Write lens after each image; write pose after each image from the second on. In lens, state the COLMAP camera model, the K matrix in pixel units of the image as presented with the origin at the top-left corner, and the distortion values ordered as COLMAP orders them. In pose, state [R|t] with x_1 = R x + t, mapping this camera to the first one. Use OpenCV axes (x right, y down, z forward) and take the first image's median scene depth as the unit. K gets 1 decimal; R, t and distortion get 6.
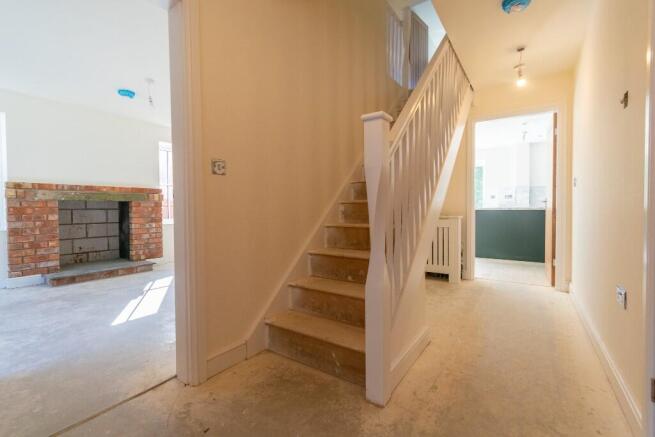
lens RADIAL K [[288.2, 0, 327.9], [0, 288.2, 215.8], [0, 0, 1]] dist [0.005722, -0.001880]
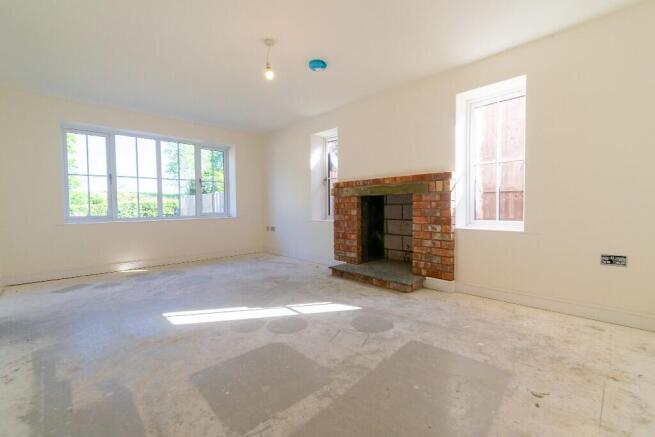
lens RADIAL K [[288.2, 0, 328.0], [0, 288.2, 214.9], [0, 0, 1]] dist [0.005722, -0.001880]
pose [[-0.187654, 0.042154, -0.981330, 0.097597], [-0.013231, 0.998880, 0.045437, -0.027382], [0.982146, 0.021510, -0.186886, 0.955438]]
